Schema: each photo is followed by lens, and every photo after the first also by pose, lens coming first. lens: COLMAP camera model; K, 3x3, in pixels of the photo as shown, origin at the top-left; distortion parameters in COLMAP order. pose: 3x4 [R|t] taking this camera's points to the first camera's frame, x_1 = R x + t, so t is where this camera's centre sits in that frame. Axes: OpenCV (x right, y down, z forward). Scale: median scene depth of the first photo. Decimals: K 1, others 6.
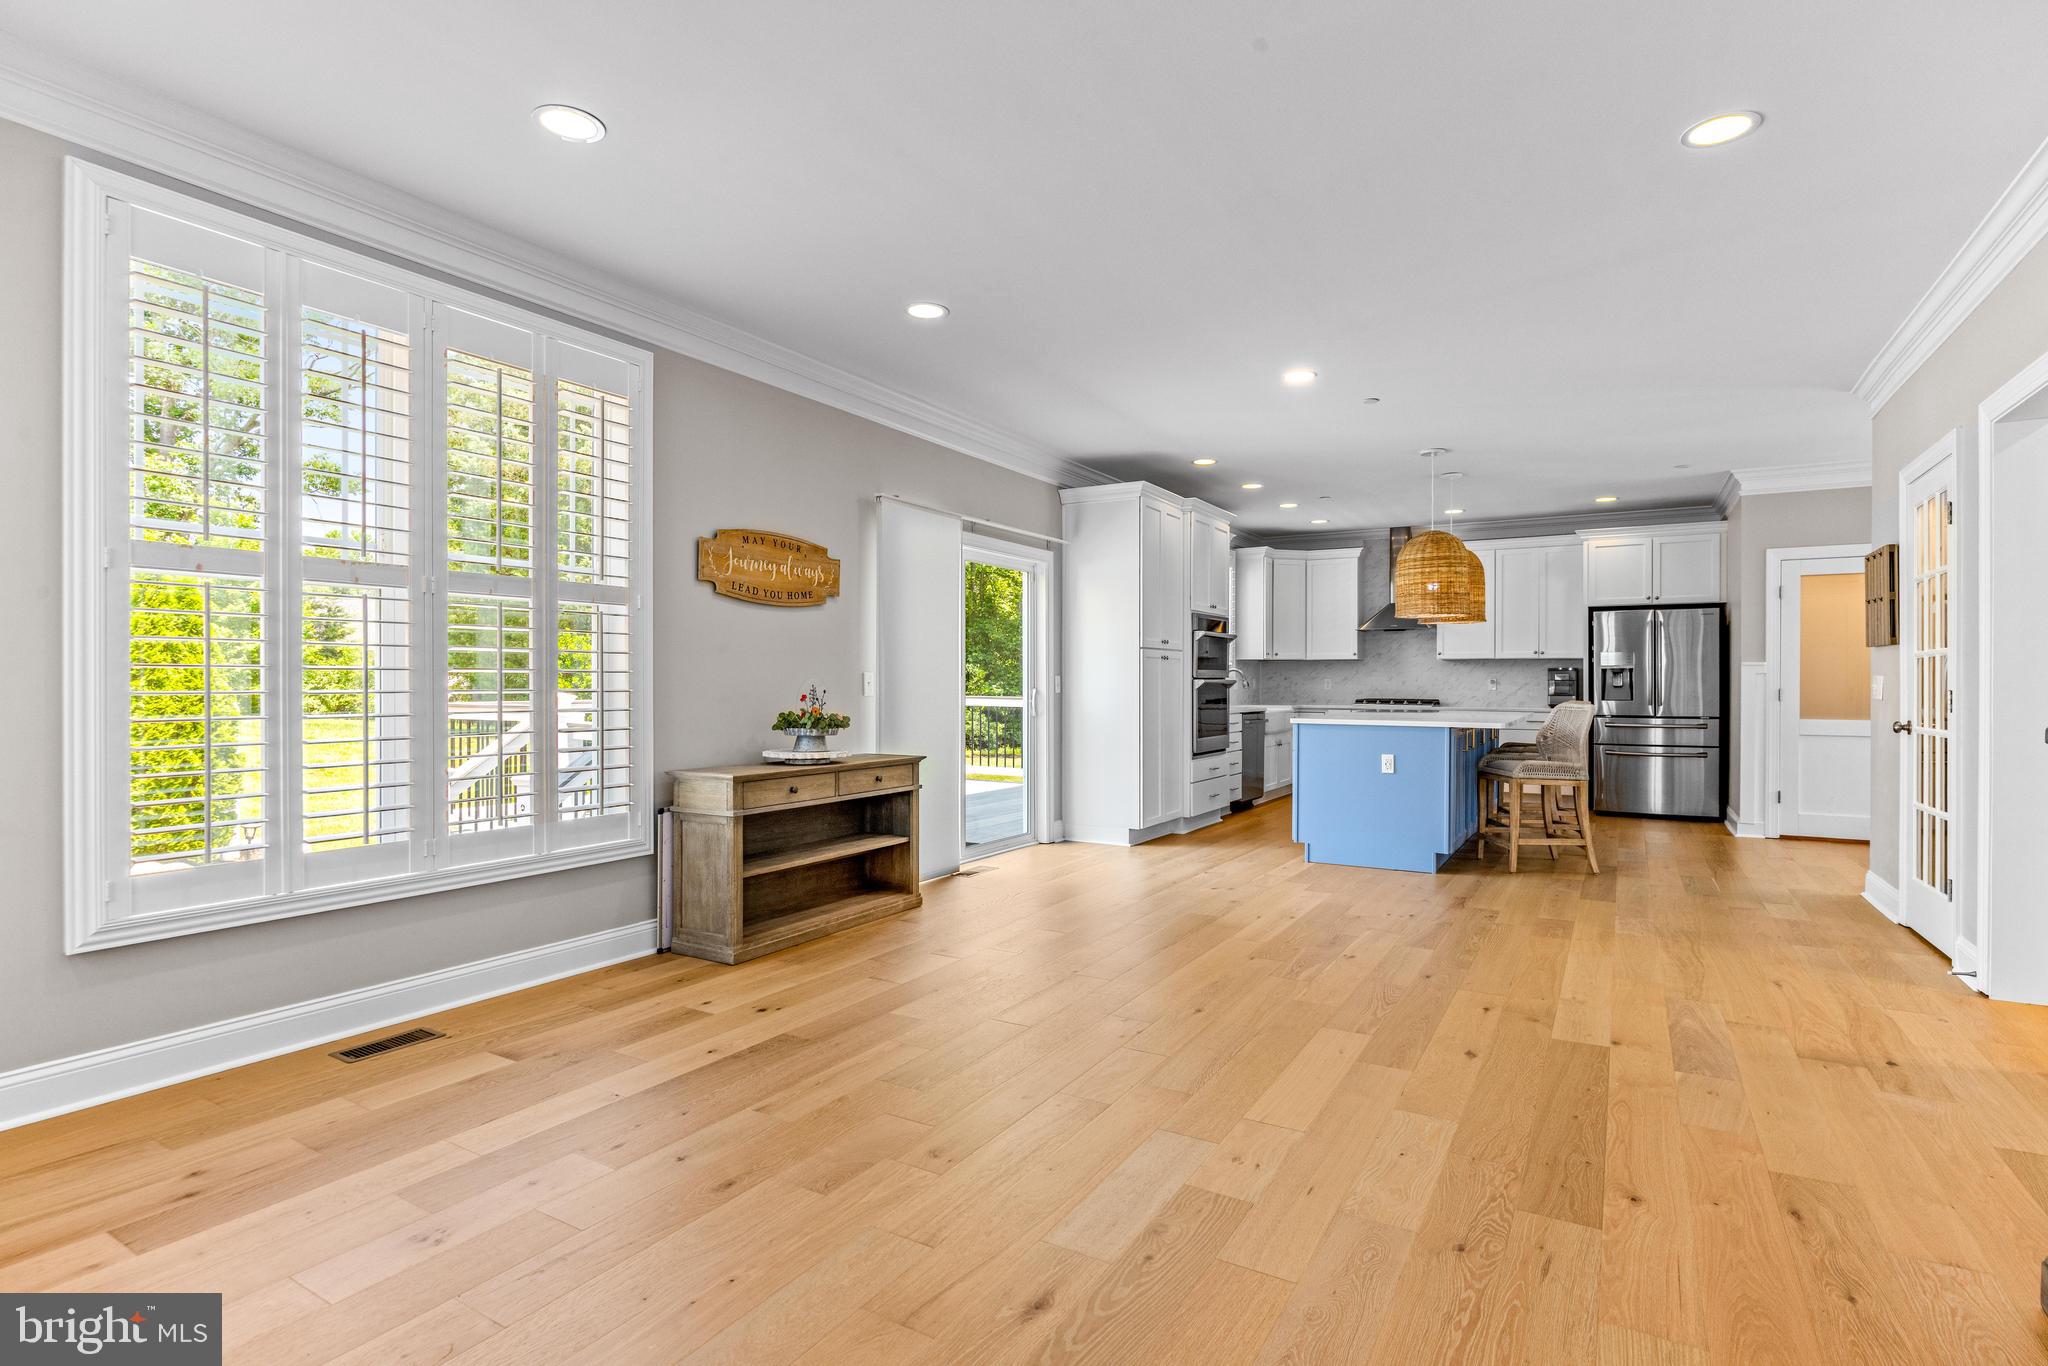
lens RADIAL K [[1008.4, 0, 1025.9], [0, 1008.4, 691.6], [0, 0, 1]] dist [-0.004734, -0.000545]
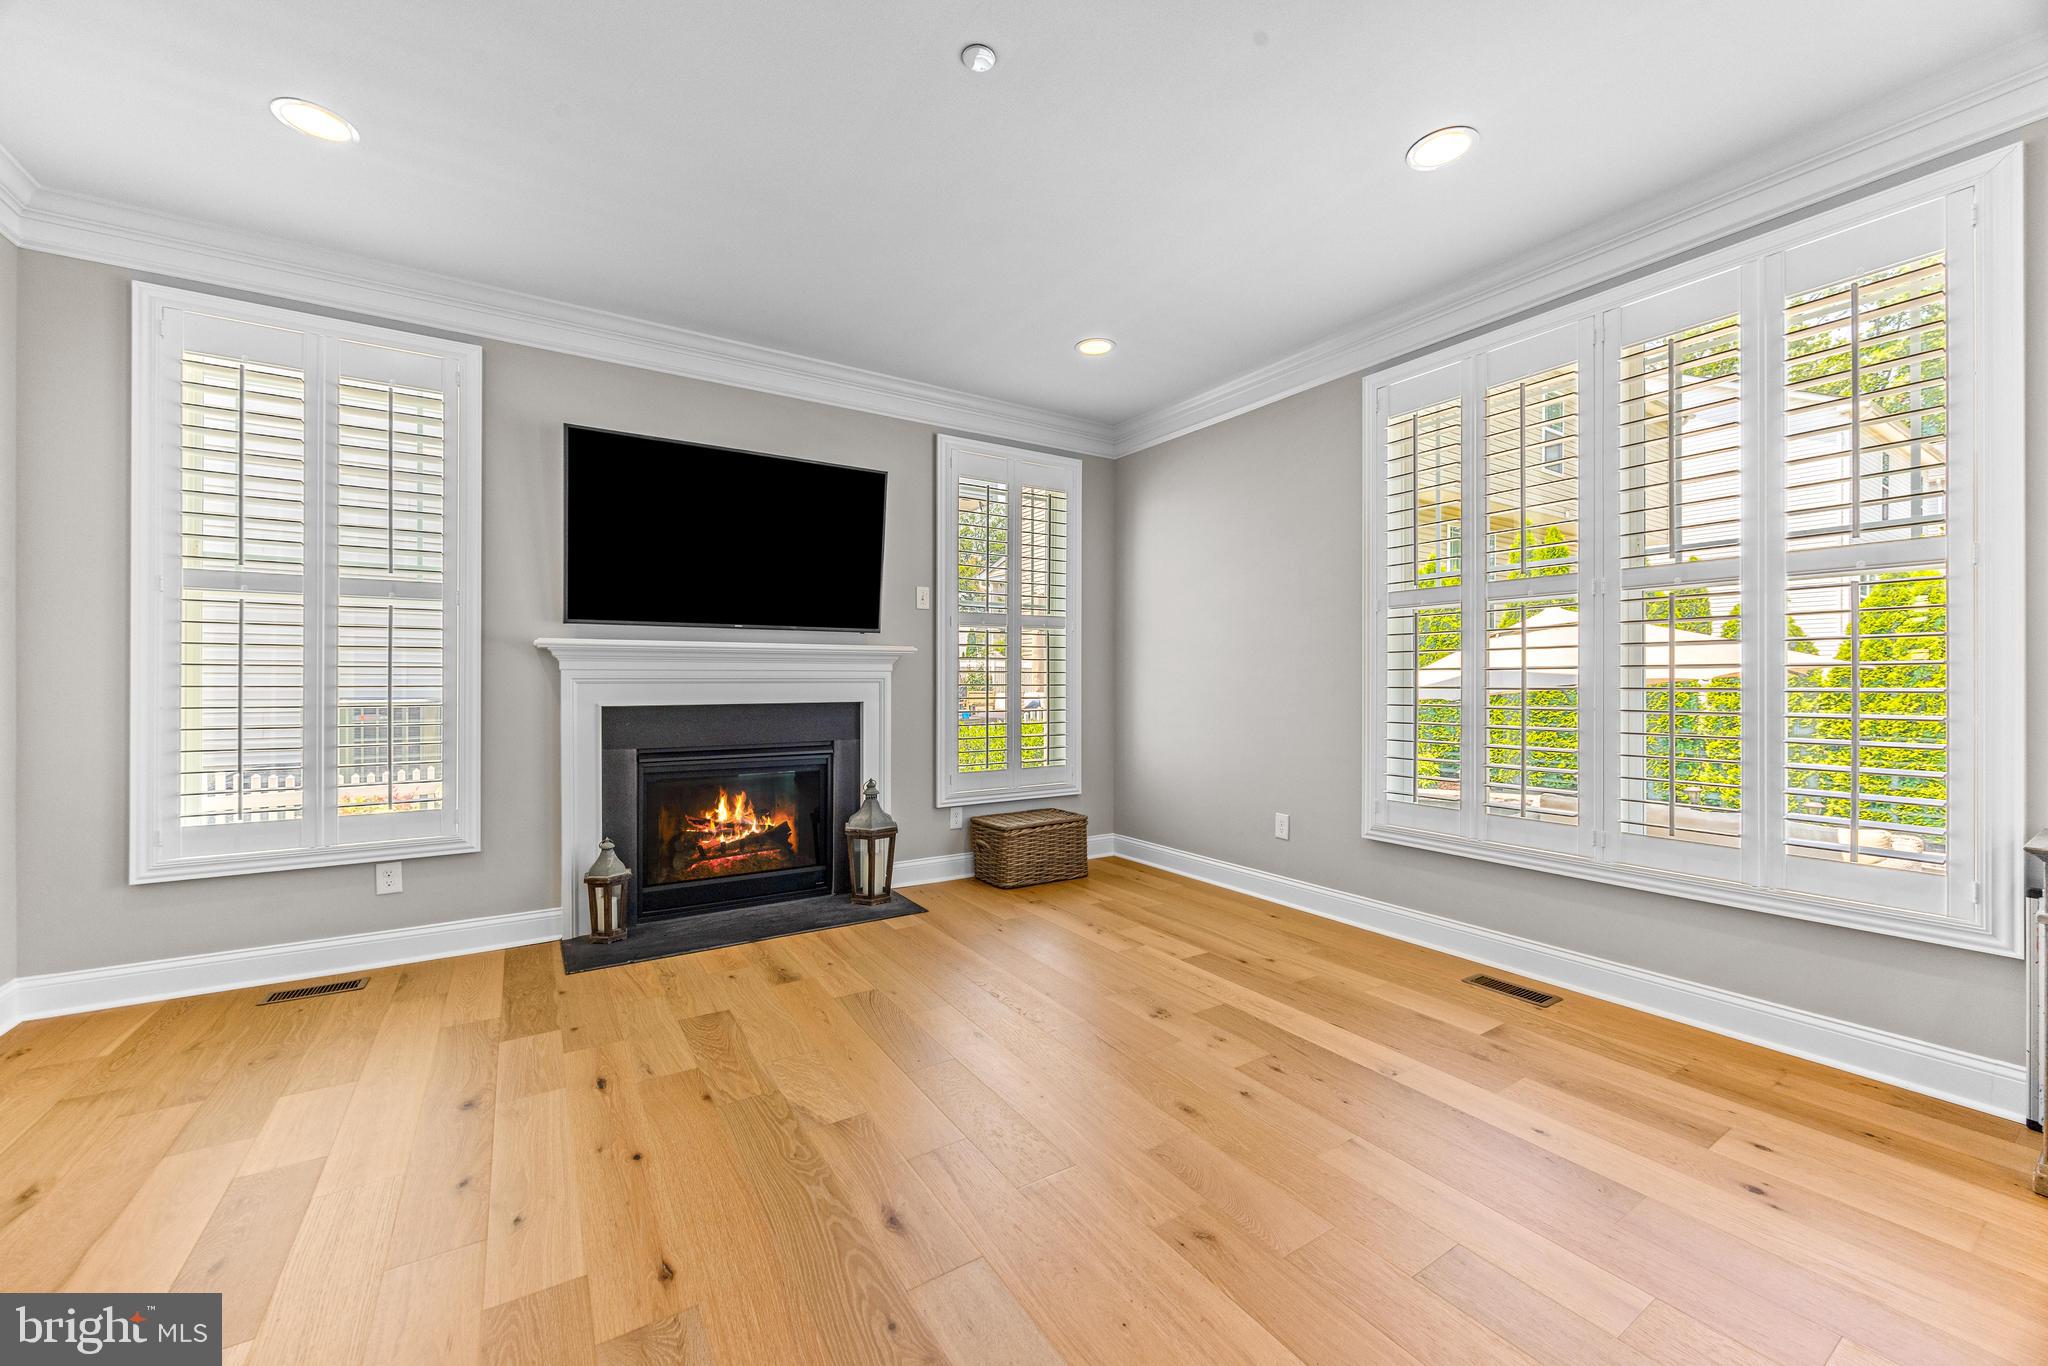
lens RADIAL K [[784.6, 0, 1016.0], [0, 784.6, 716.7], [0, 0, 1]] dist [0.006460, 0.000006]
pose [[-0.452649, 0.038399, -0.890861, 0.259446], [-0.007143, 0.998884, 0.046685, -0.002405], [0.891660, 0.027495, -0.451870, 0.540750]]
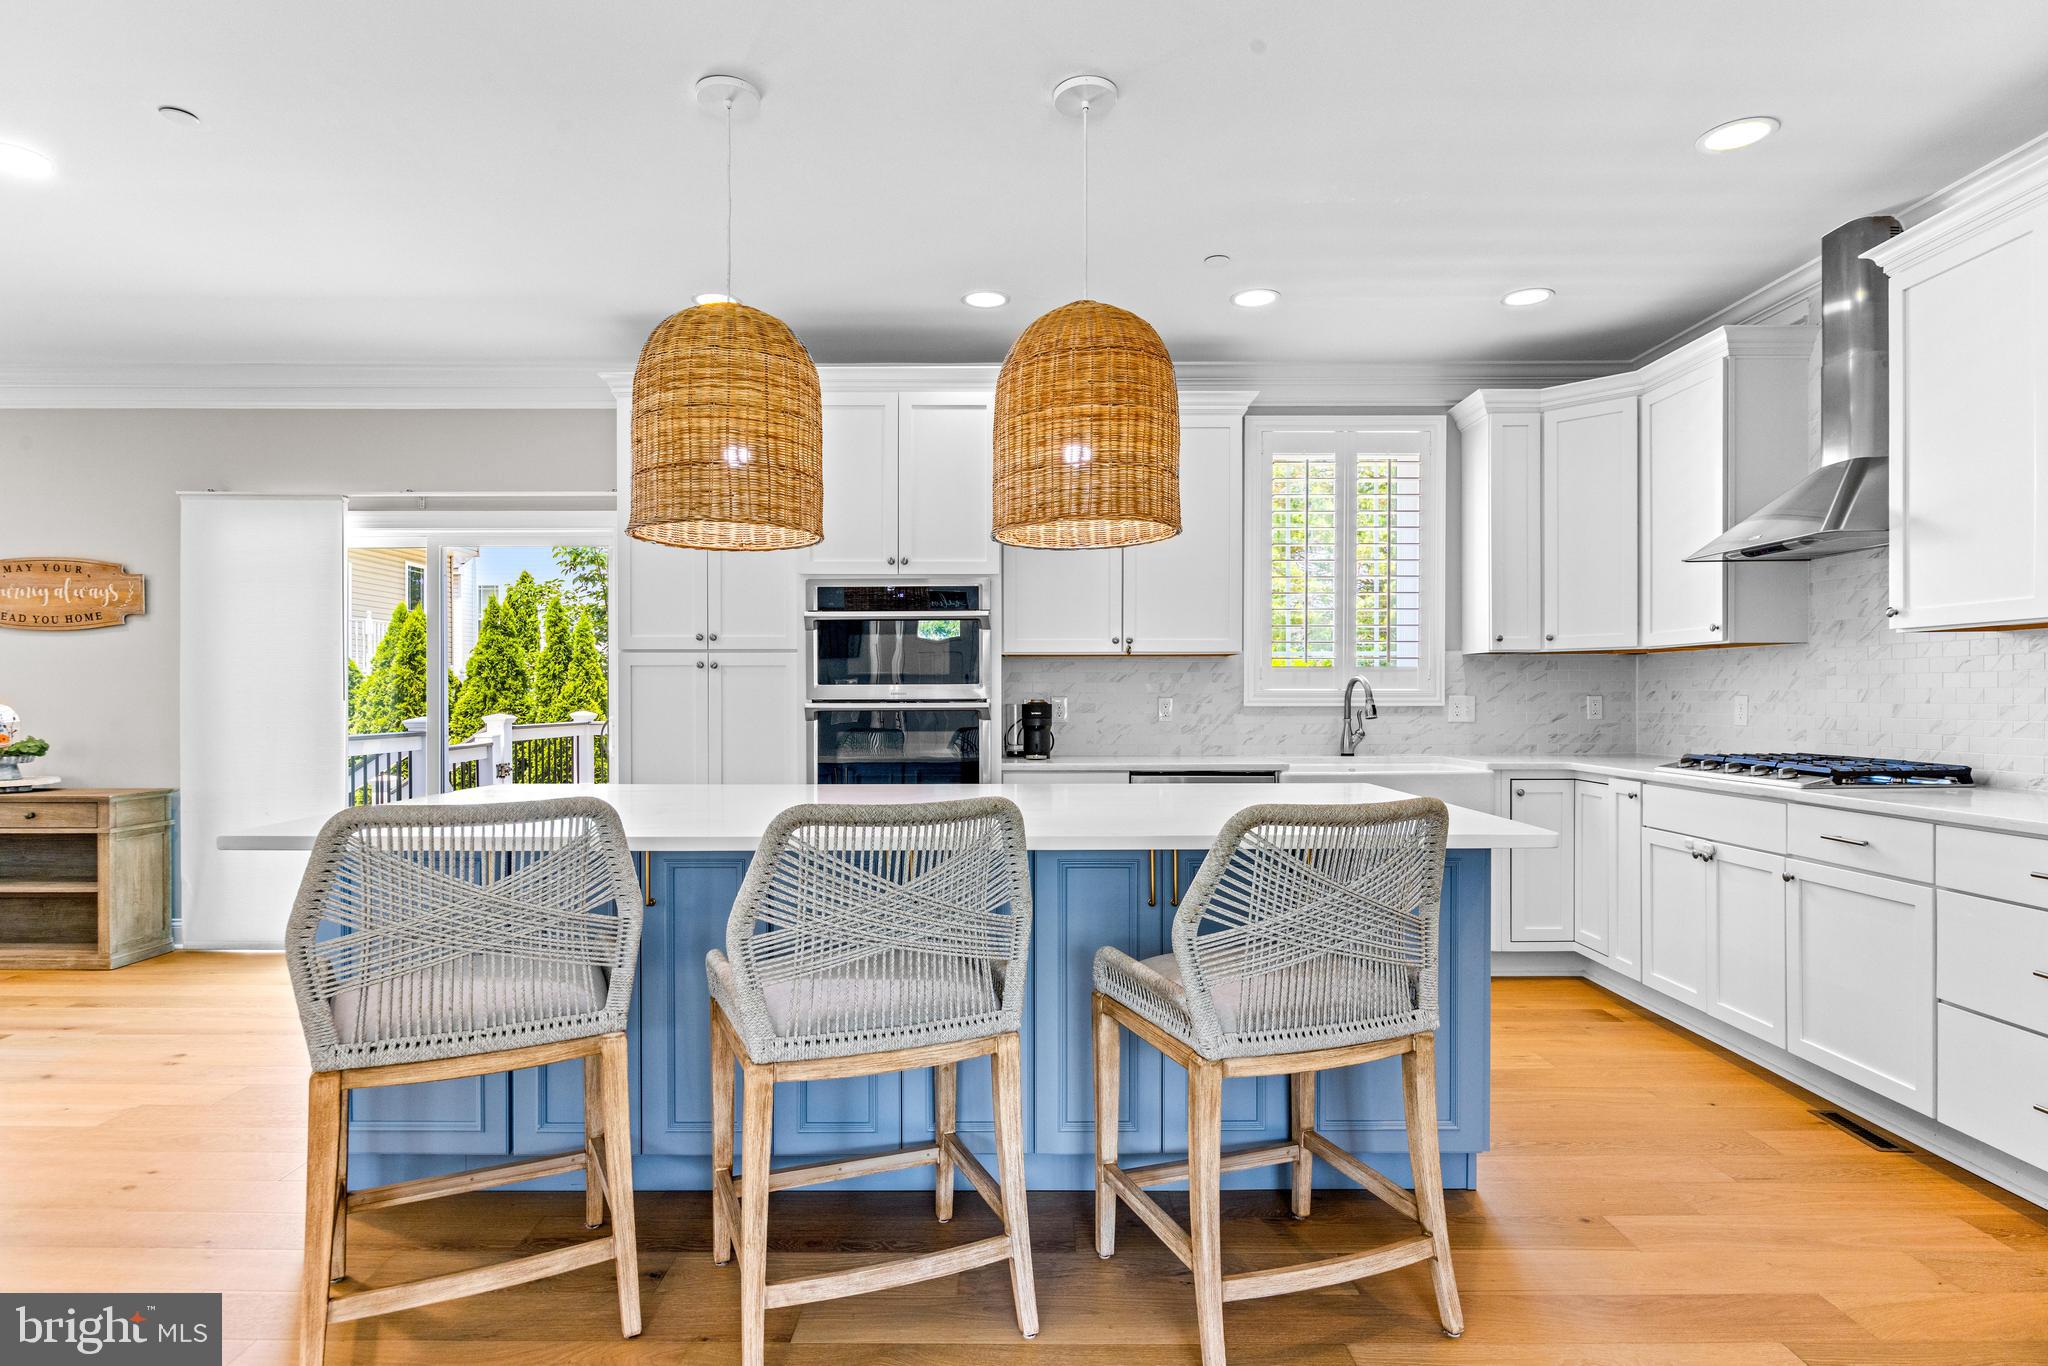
lens RADIAL K [[1100.4, 0, 1018.9], [0, 1100.4, 708.8], [0, 0, 1]] dist [0.000048, 0.000276]
pose [[0.507661, 0.007691, -0.861523, 1.088473], [-0.005507, 0.999969, 0.005682, -0.018608], [0.861540, 0.001860, 0.507687, 1.185252]]
